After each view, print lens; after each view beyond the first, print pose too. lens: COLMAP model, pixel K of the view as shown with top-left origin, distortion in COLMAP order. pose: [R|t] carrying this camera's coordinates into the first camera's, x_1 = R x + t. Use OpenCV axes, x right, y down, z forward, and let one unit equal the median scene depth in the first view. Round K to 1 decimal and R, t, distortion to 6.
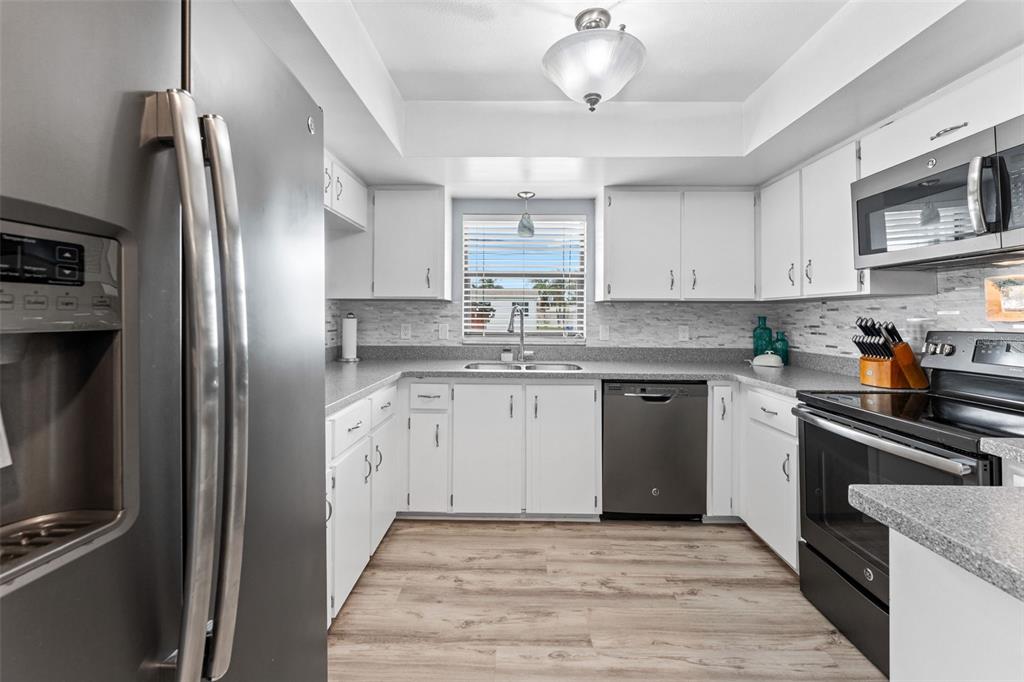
lens RADIAL K [[422.2, 0, 512.0], [0, 422.2, 341.0], [0, 0, 1]] dist [-0.000393, 0.000020]
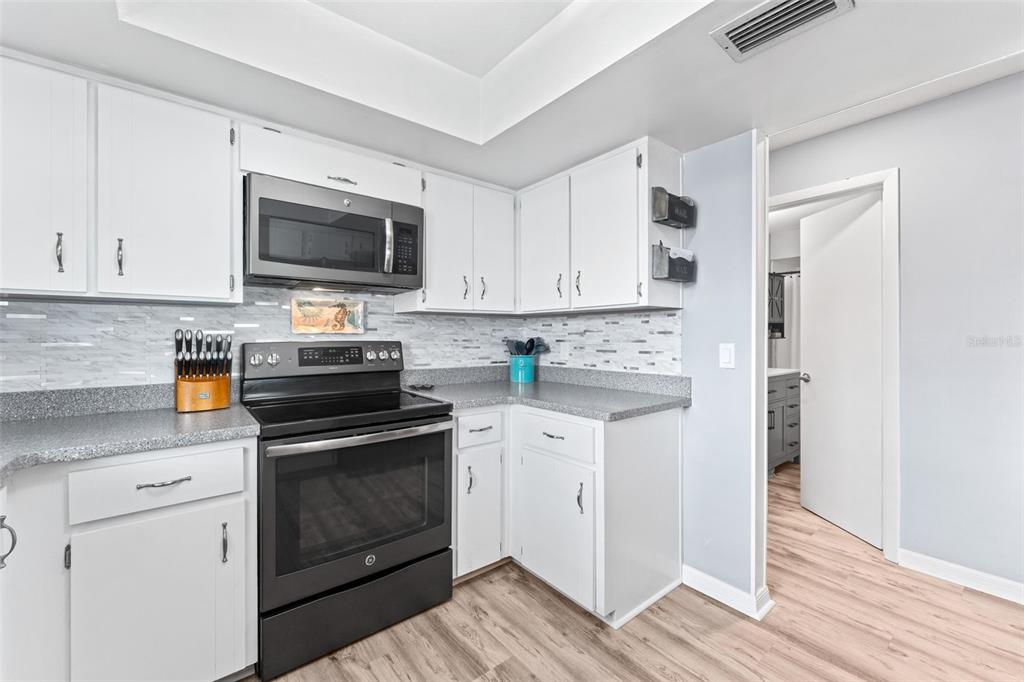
lens RADIAL K [[422.2, 0, 512.0], [0, 422.2, 341.0], [0, 0, 1]] dist [-0.000393, 0.000020]
pose [[-0.640646, -0.016525, 0.767659, -0.210834], [0.044445, 0.997294, 0.058560, -0.062034], [-0.766549, 0.071635, -0.638178, 1.214780]]
